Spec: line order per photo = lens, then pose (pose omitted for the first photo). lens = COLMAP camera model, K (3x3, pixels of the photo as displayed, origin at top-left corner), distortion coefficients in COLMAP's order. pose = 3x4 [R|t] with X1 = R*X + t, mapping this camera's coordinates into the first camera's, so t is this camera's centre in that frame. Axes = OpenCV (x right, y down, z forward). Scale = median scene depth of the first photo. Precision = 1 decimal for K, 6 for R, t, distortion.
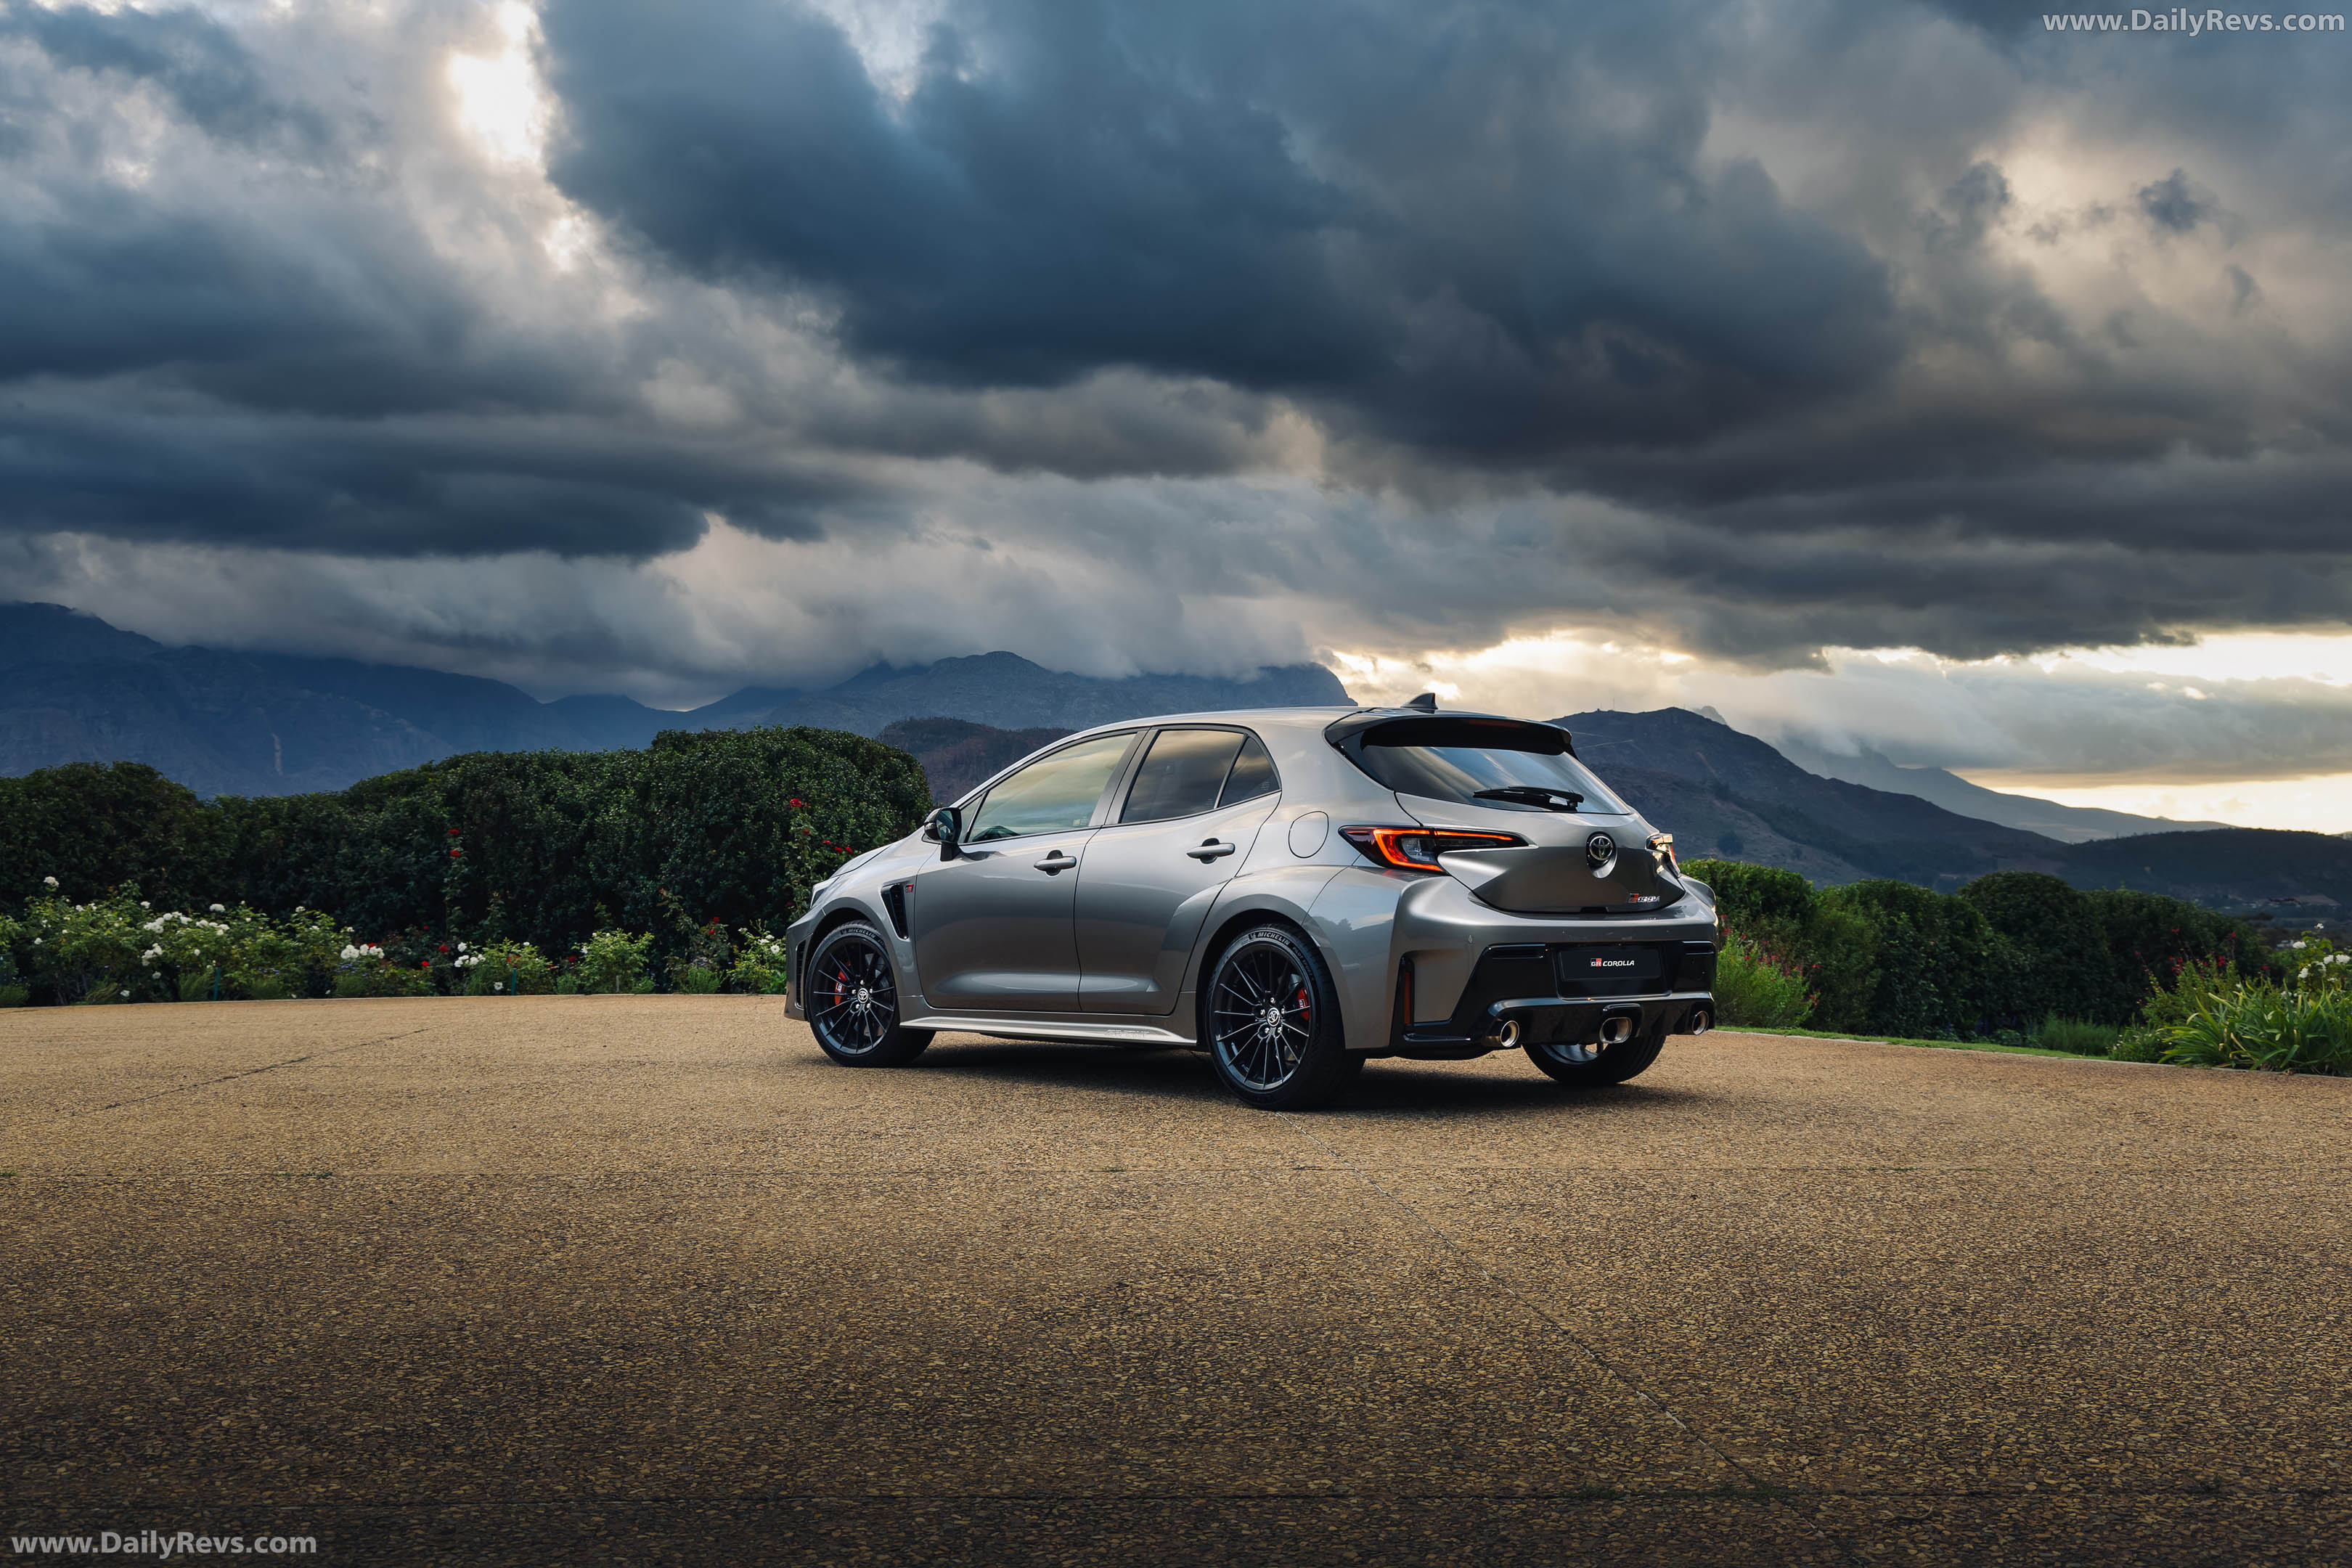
lens RADIAL K [[2264.4, 0, 1187.1], [0, 2264.4, 788.9], [0, 0, 1]] dist [-0.005998, 0.000000]
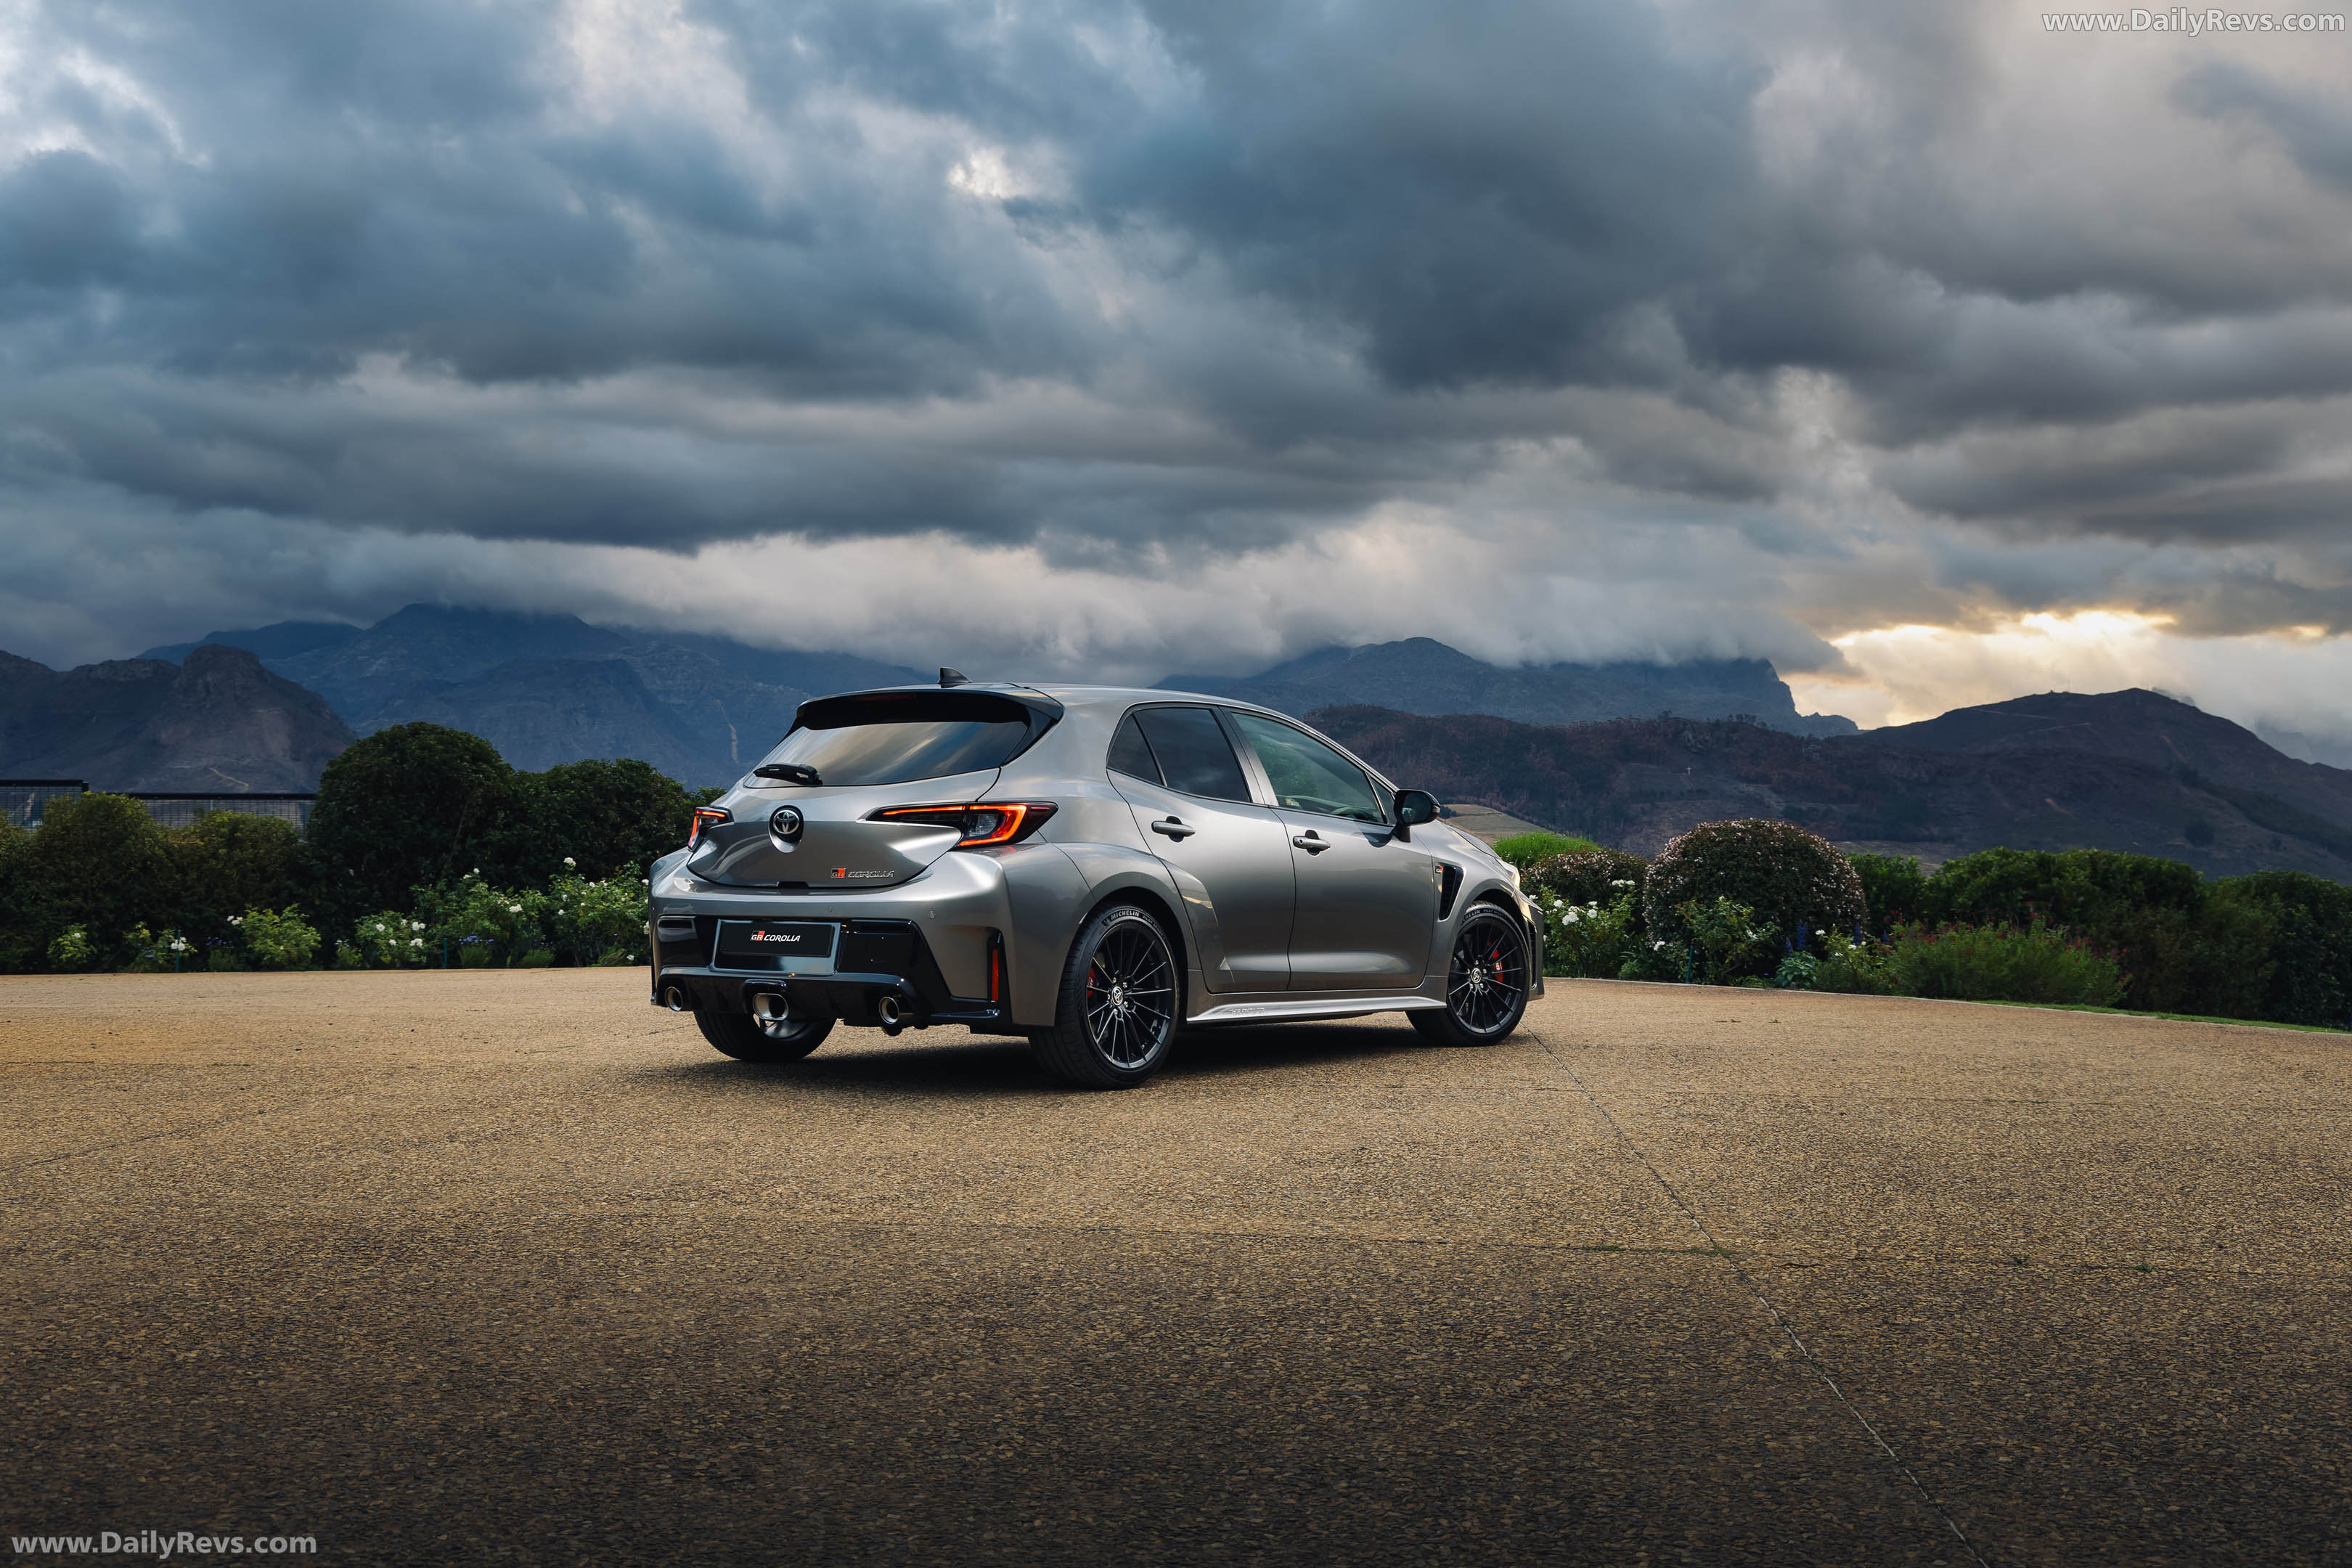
lens RADIAL K [[2264.4, 0, 1177.7], [0, 2264.4, 781.8], [0, 0, 1]] dist [-0.005998, 0.000000]
pose [[0.982186, -0.000674, -0.187910, 0.026509], [0.001193, 0.999996, 0.002649, -0.003040], [0.187907, -0.002826, 0.982183, -0.088480]]
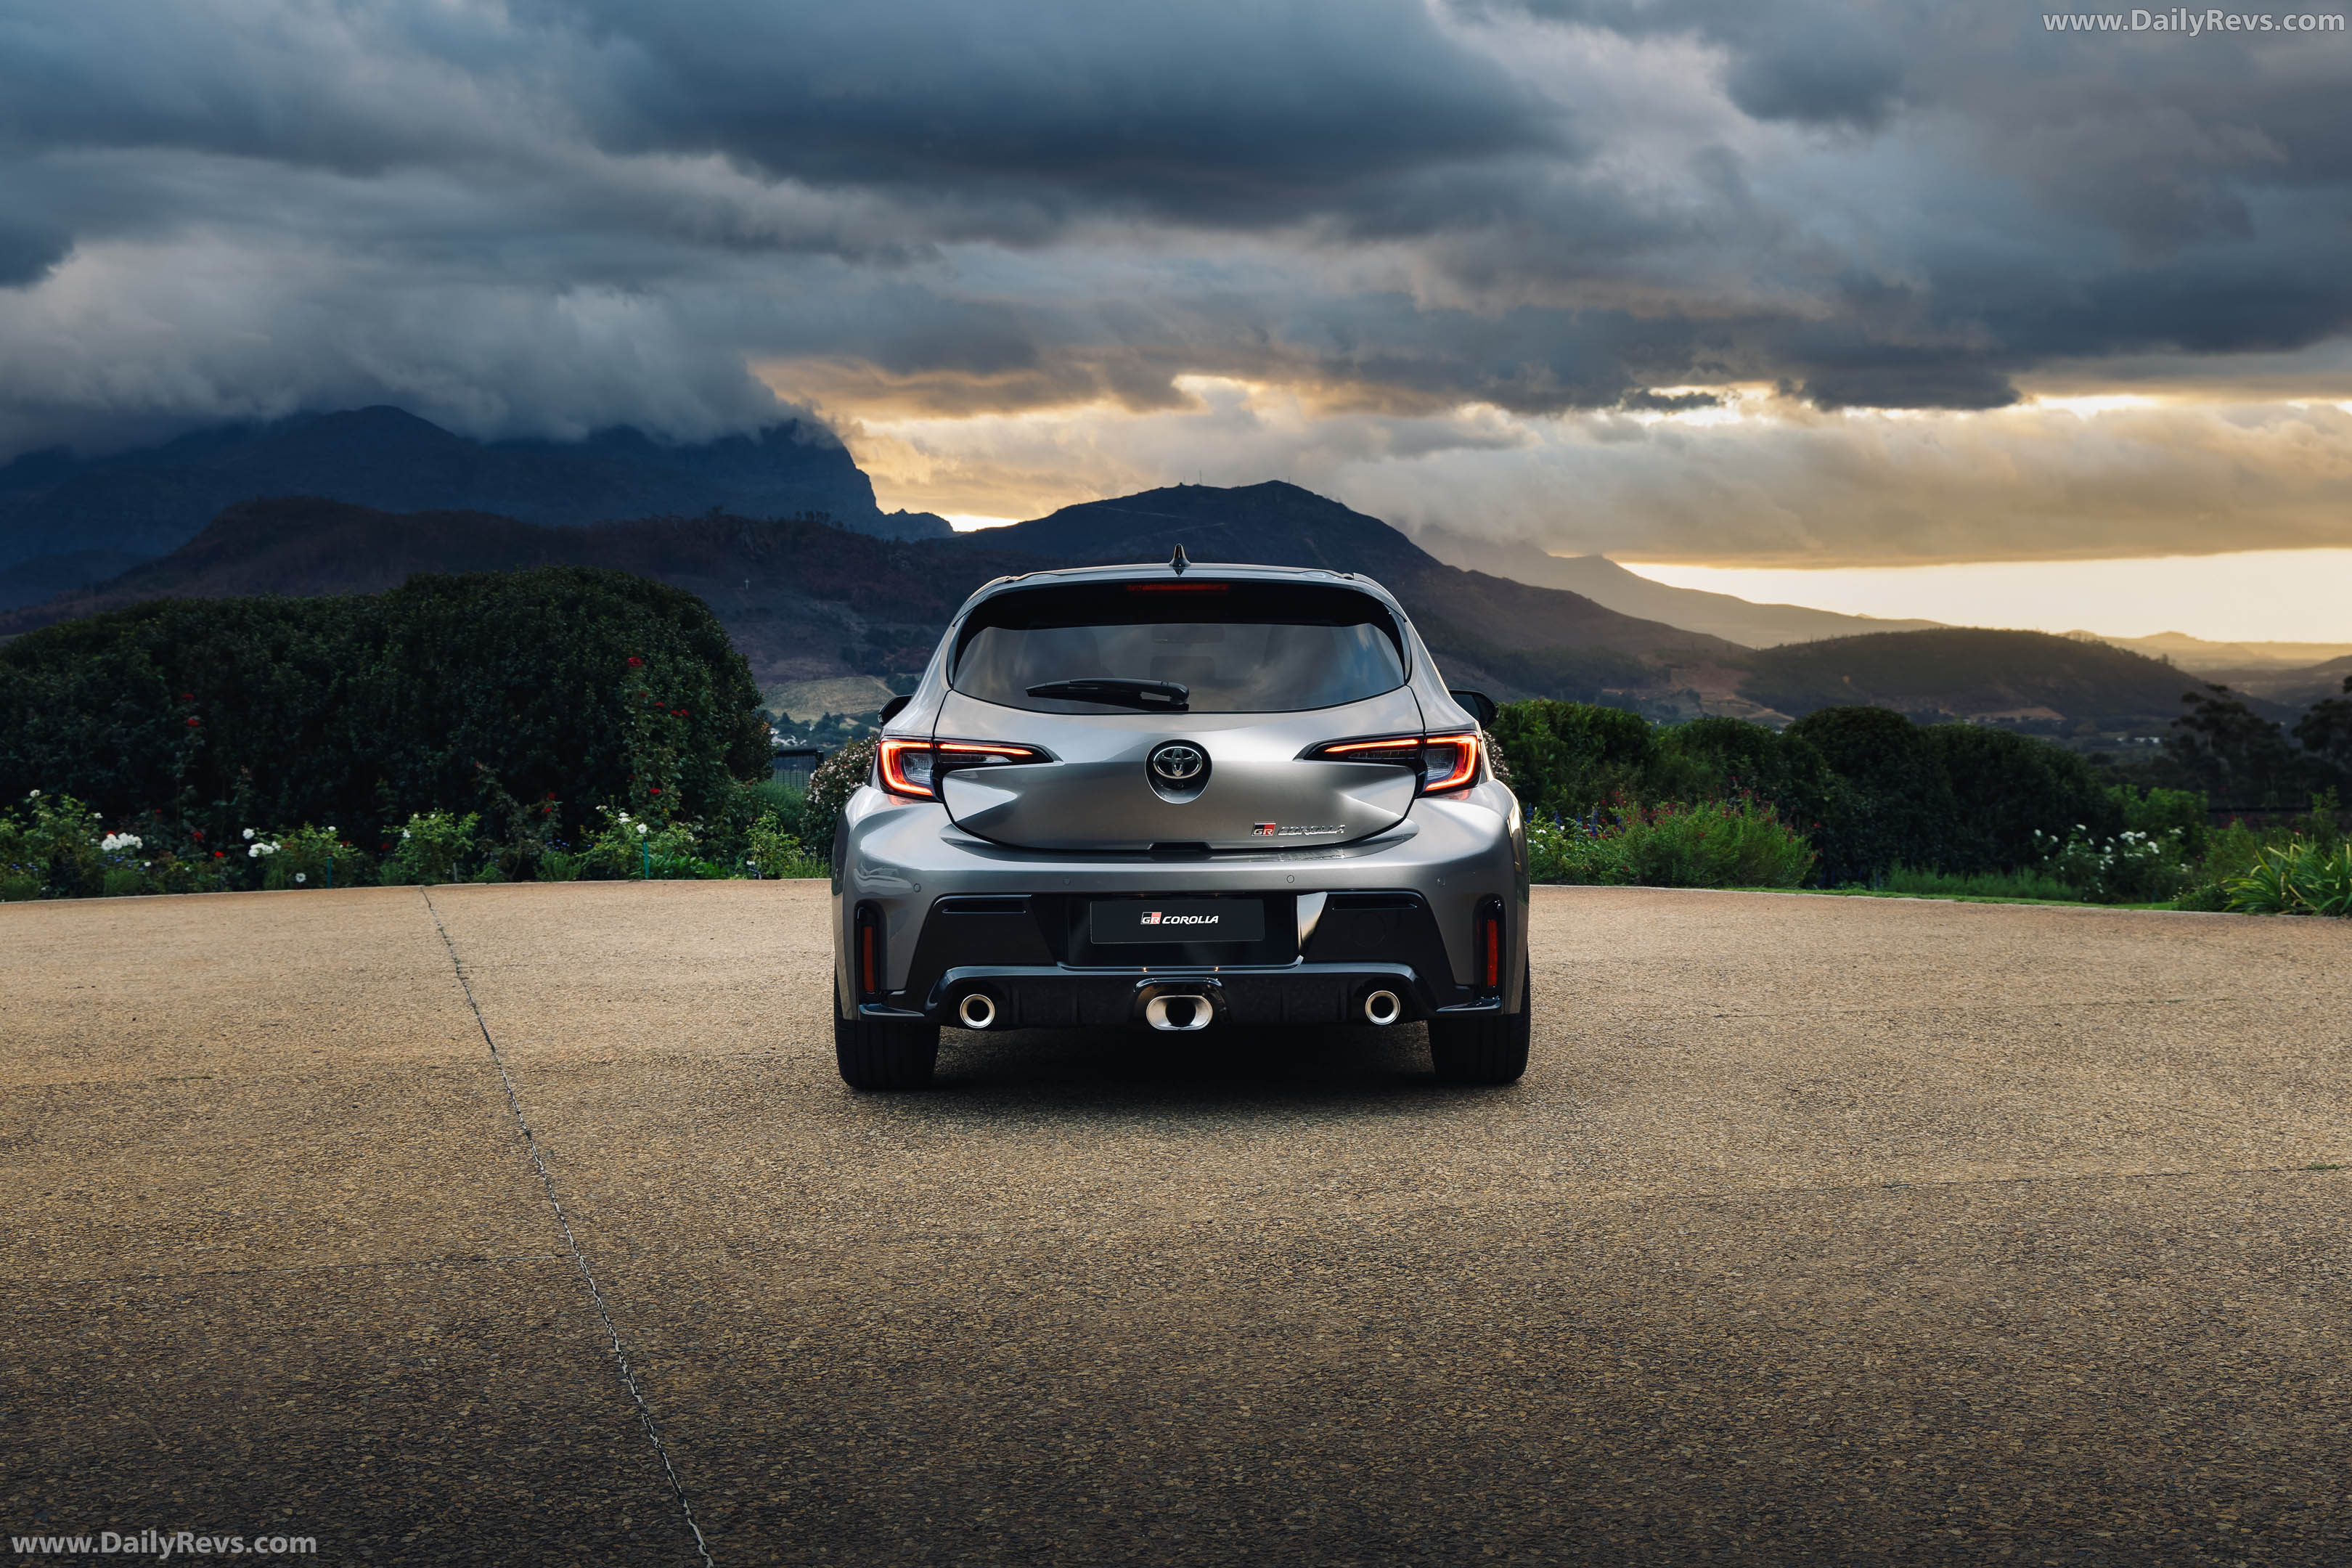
lens RADIAL K [[2942.0, 0, 1168.6], [0, 2942.0, 797.4], [0, 0, 1]] dist [0.004246, 0.000000]
pose [[0.984609, -0.020719, 0.173542, -0.152877], [0.008359, 0.997394, 0.071656, -0.019228], [-0.174574, -0.069102, 0.982216, -0.145800]]
